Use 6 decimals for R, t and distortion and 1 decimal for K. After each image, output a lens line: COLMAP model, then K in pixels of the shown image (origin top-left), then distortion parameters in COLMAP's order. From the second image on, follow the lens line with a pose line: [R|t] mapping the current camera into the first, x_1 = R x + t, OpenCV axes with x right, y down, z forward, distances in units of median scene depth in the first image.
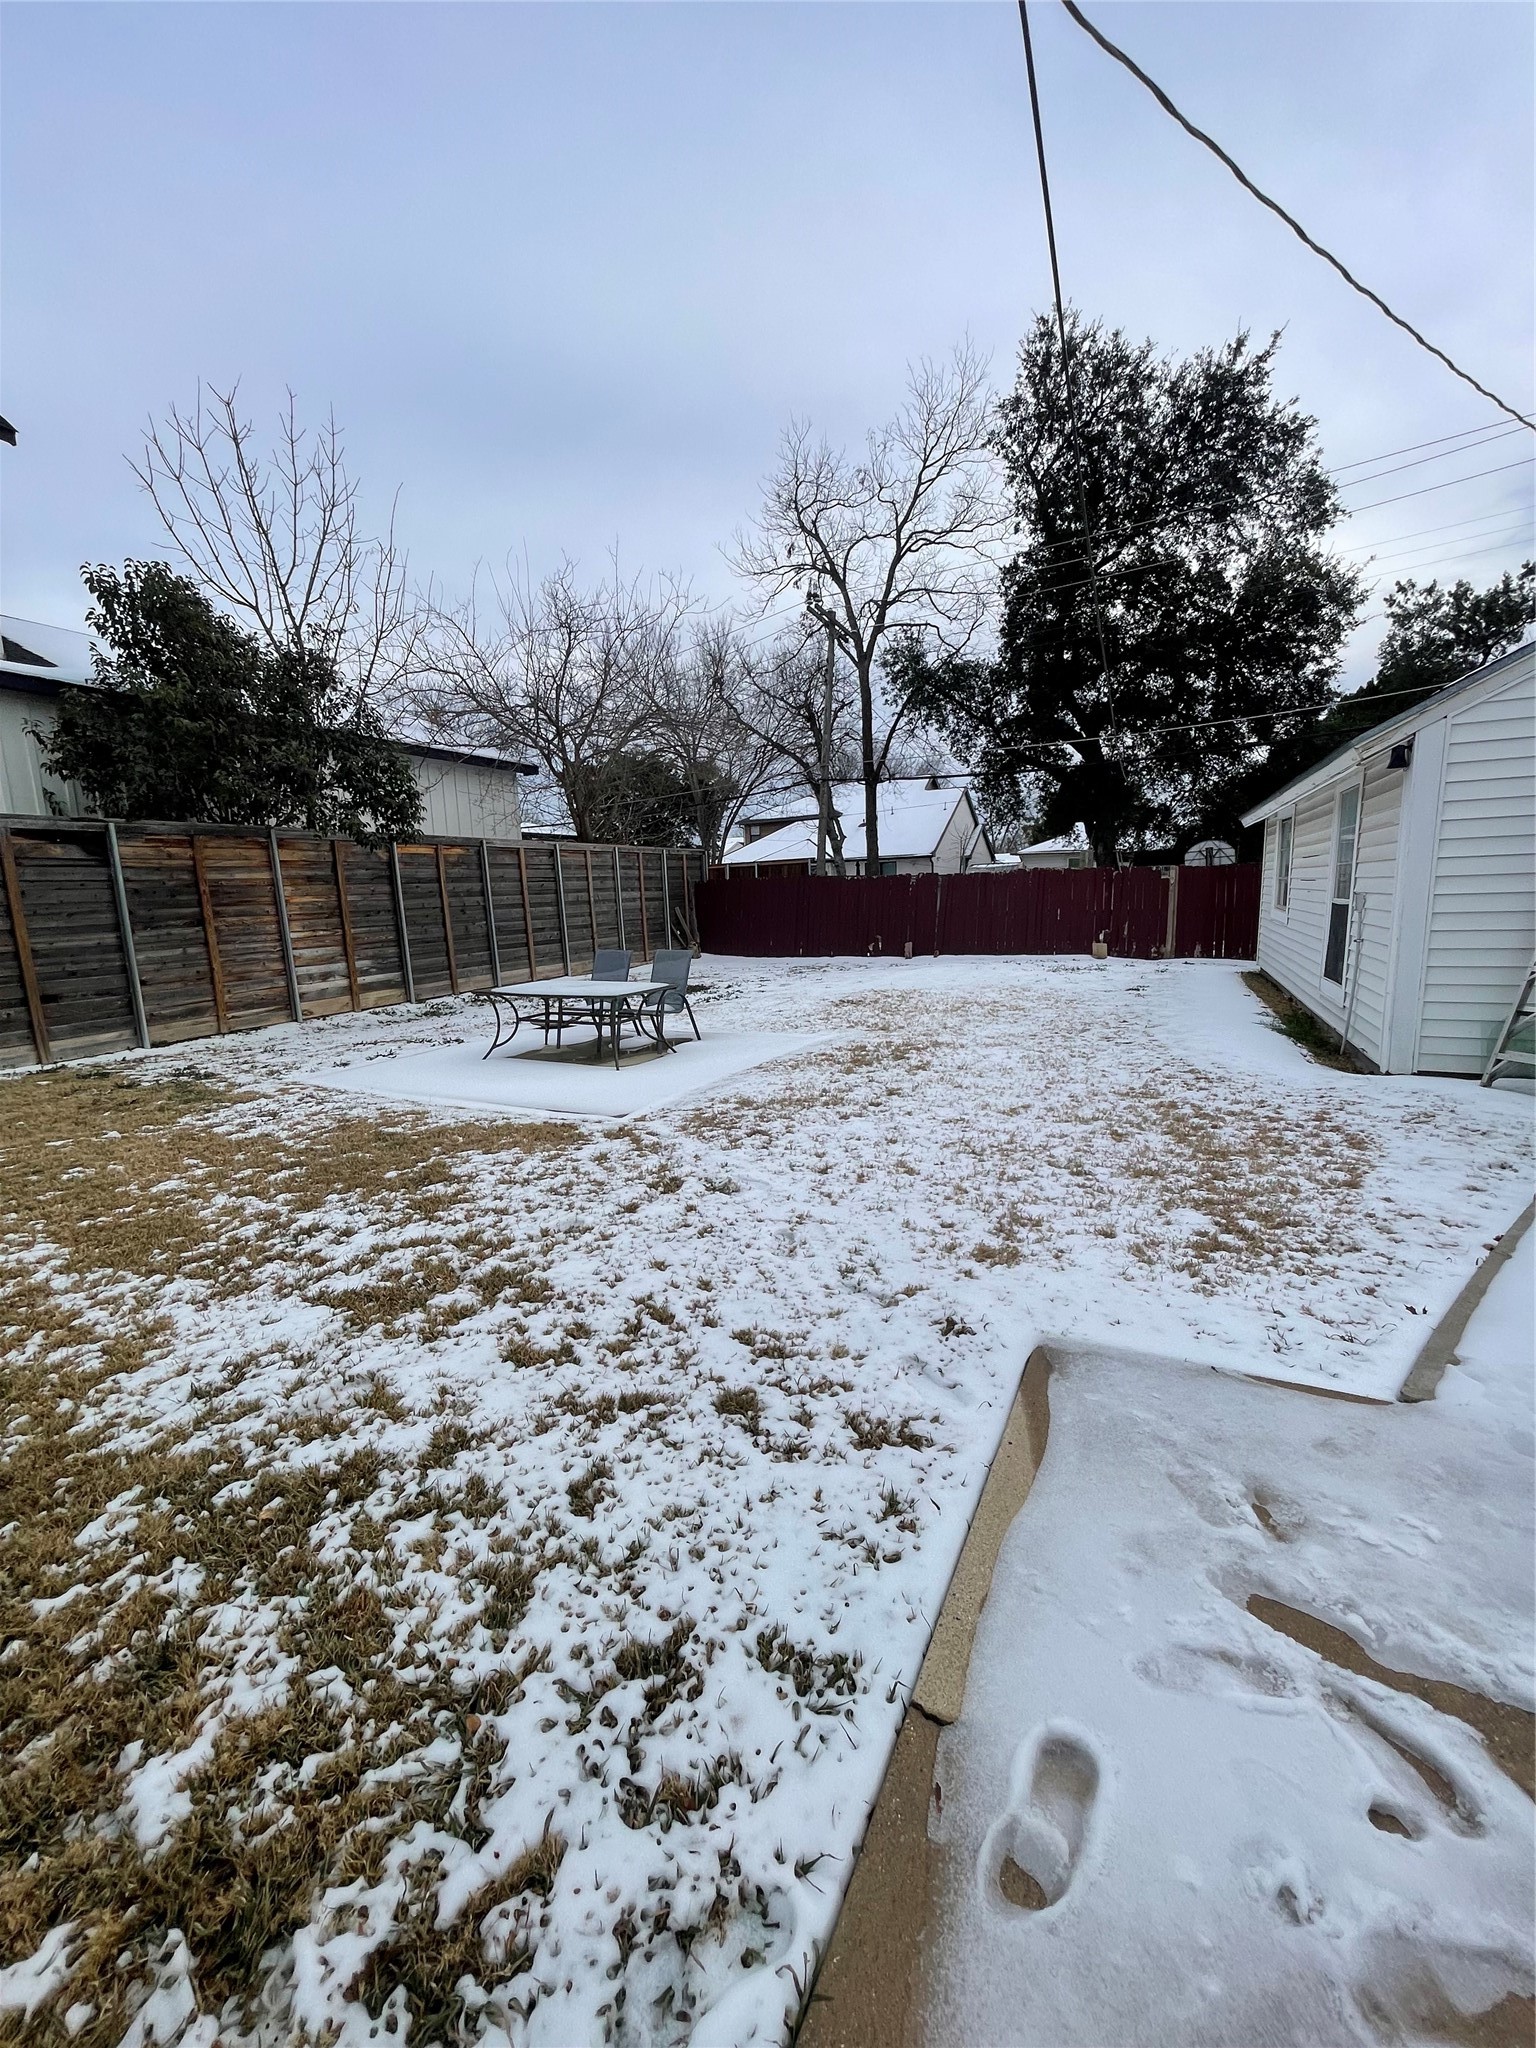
lens RADIAL K [[820.3, 0, 760.9], [0, 820.3, 1021.2], [0, 0, 1]] dist [-0.002169, -0.000461]
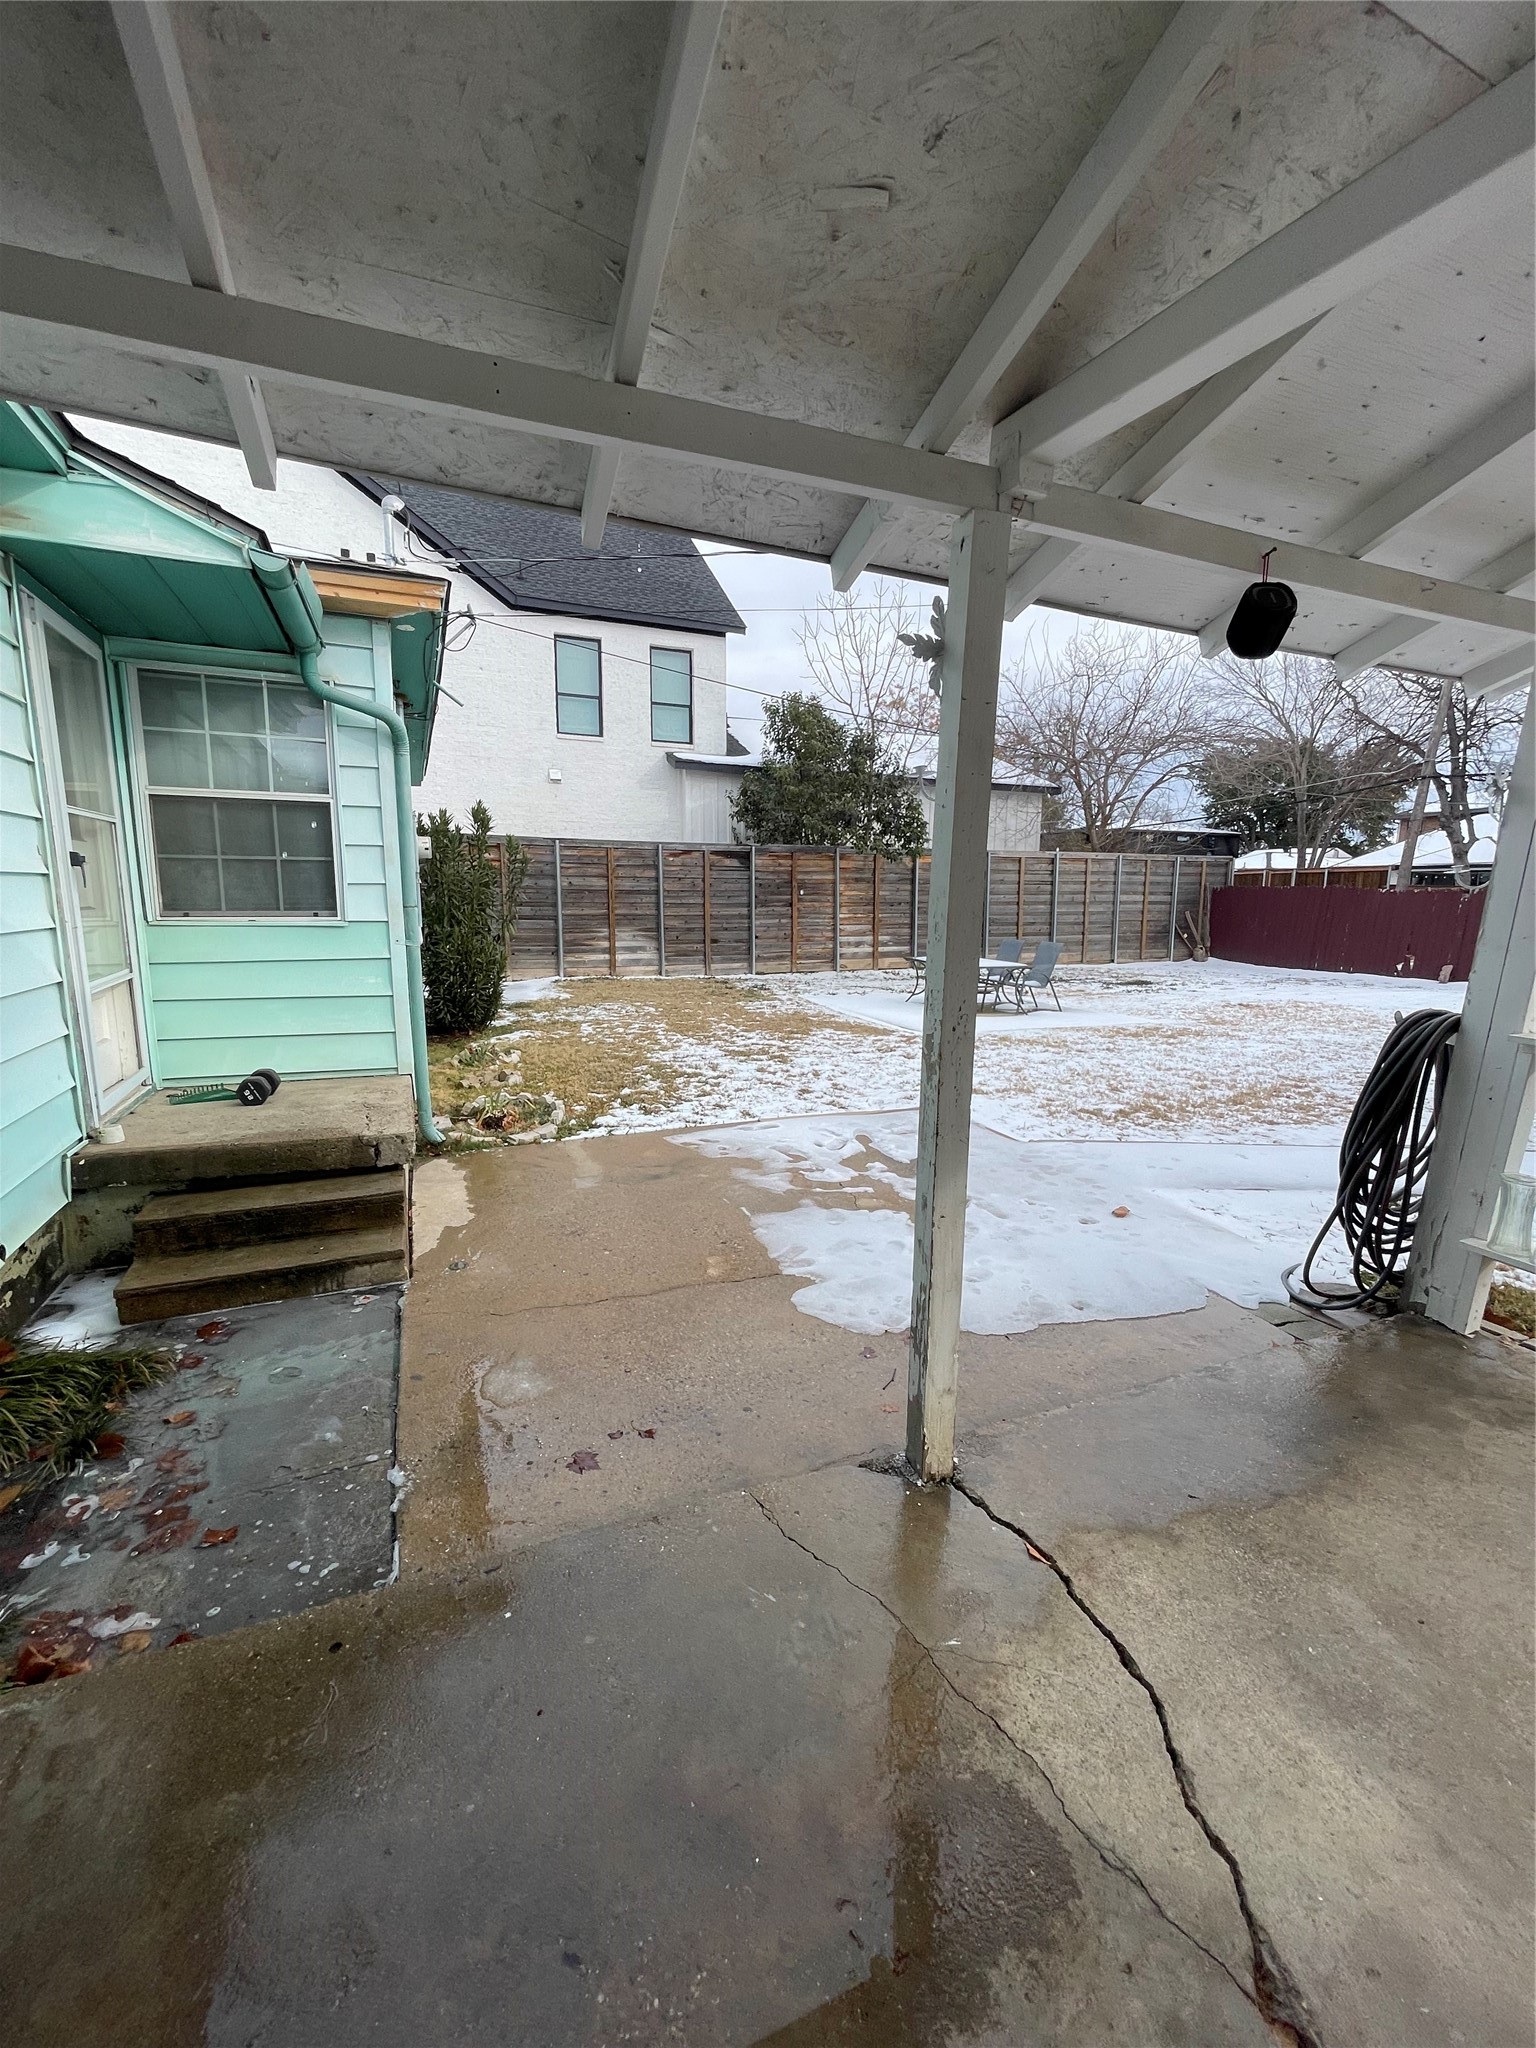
lens RADIAL K [[820.3, 0, 760.9], [0, 820.3, 1021.2], [0, 0, 1]] dist [-0.002169, -0.000461]
pose [[0.742125, 0.141488, -0.655158, 0.281319], [-0.136430, 0.988890, 0.059021, 0.016966], [0.656230, 0.045583, 0.753183, -0.201937]]
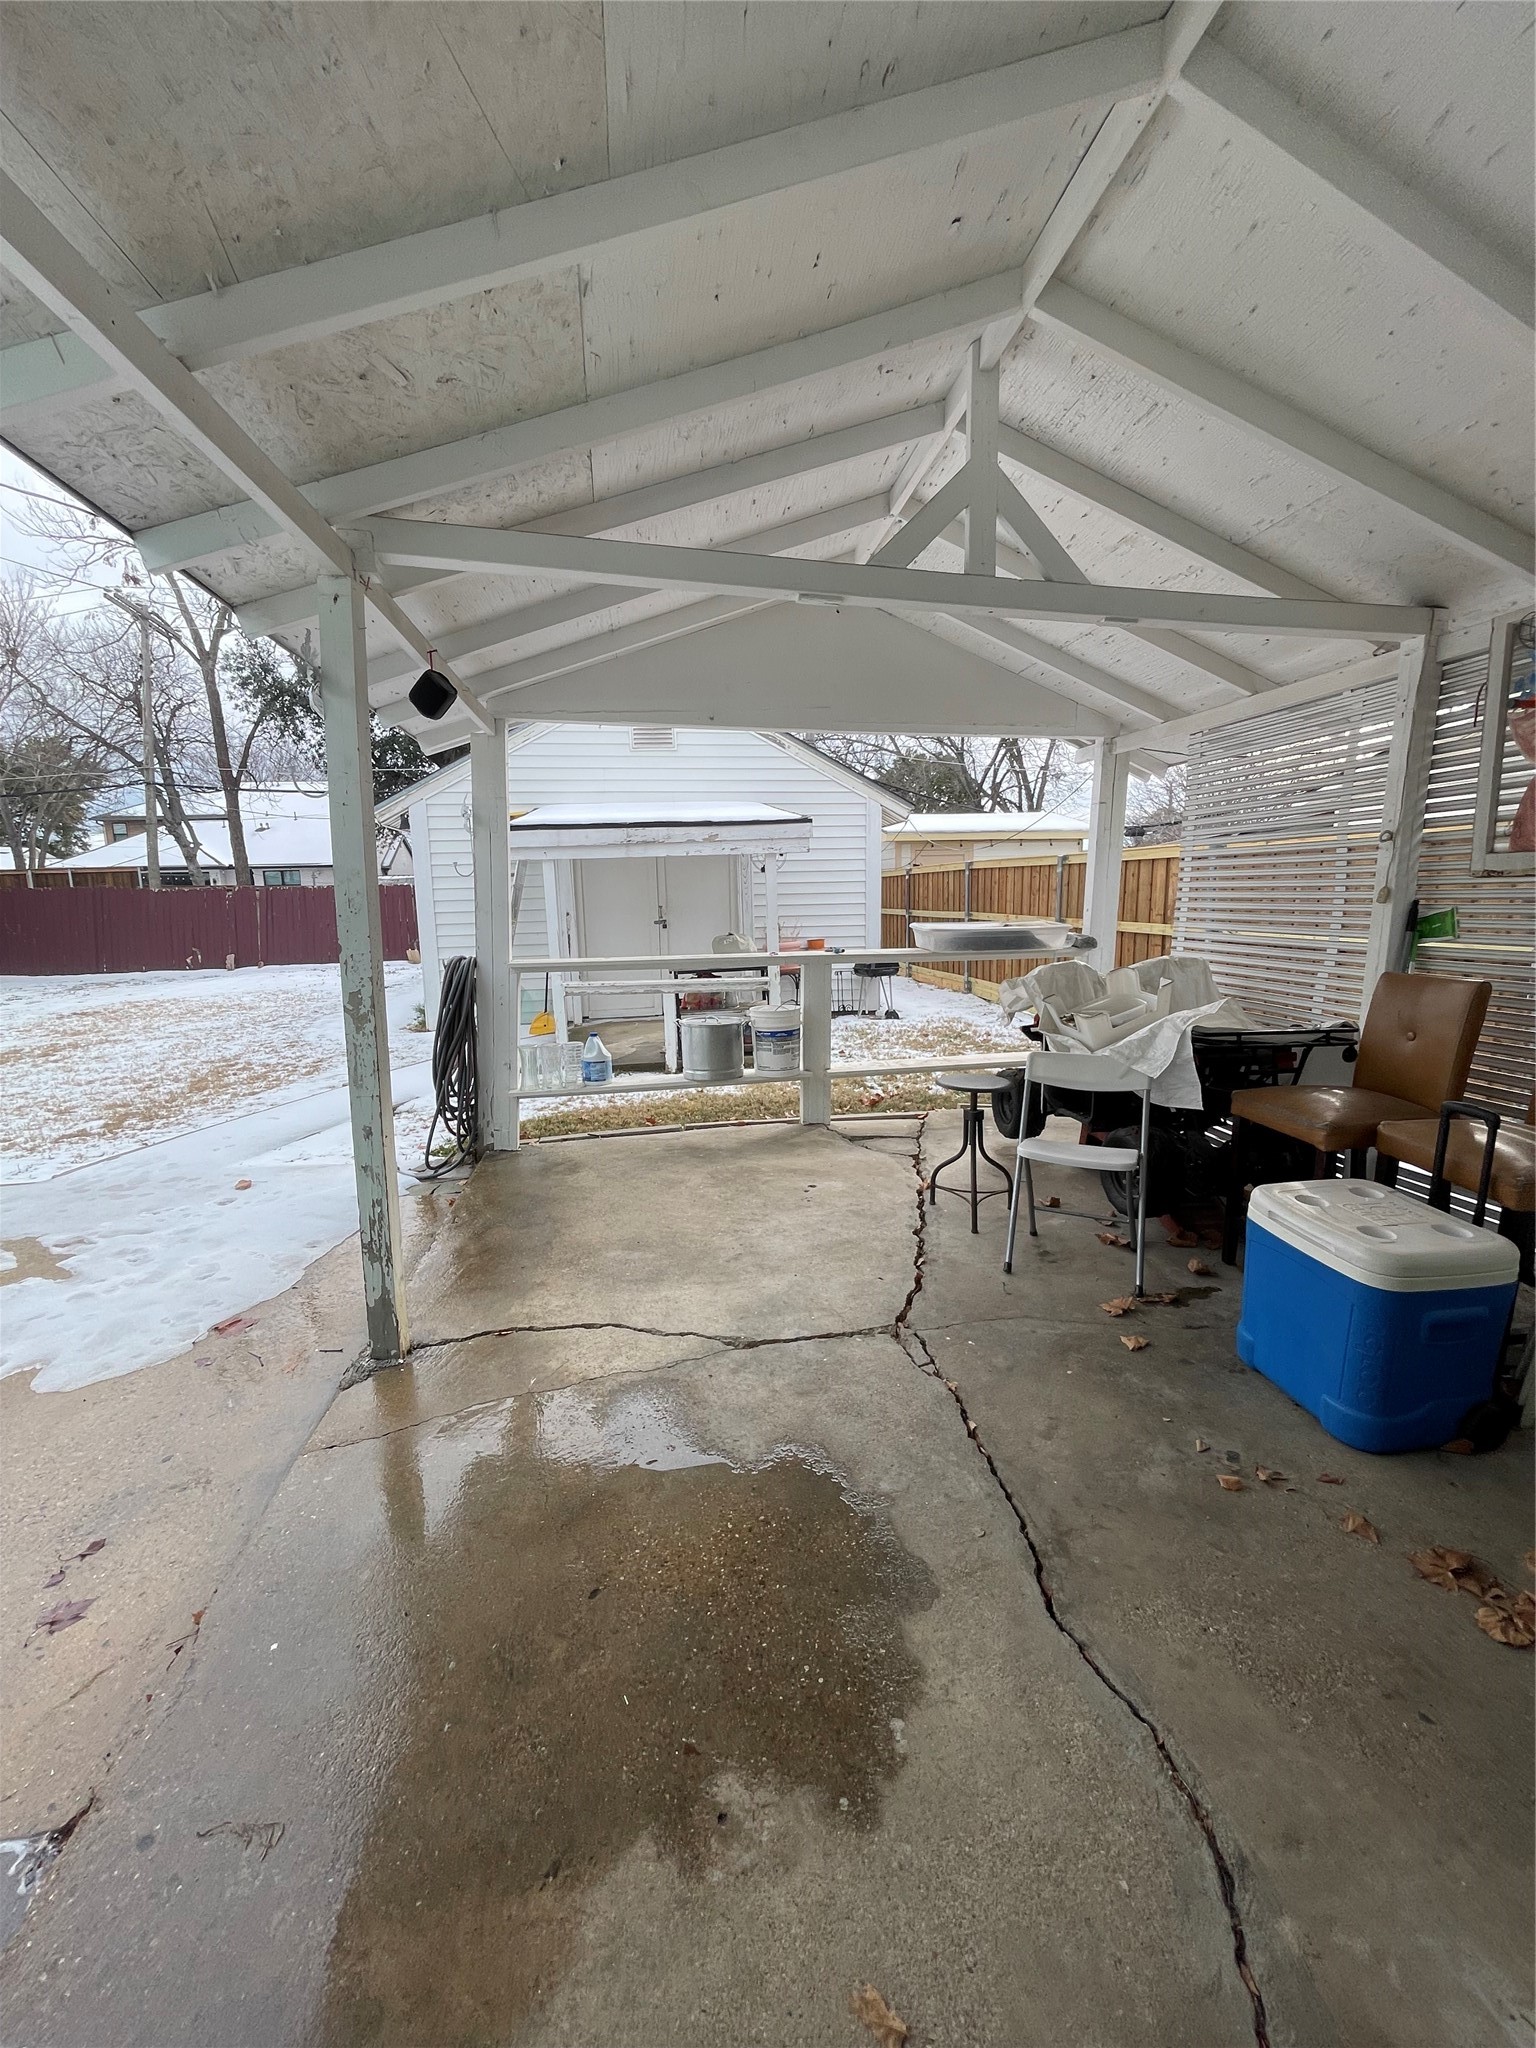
lens RADIAL K [[820.3, 0, 760.9], [0, 820.3, 1021.2], [0, 0, 1]] dist [-0.002169, -0.000461]
pose [[0.825407, -0.074537, 0.559596, 0.192137], [0.080995, 0.996626, 0.013281, 0.033027], [-0.558698, 0.034363, 0.828659, -0.260536]]
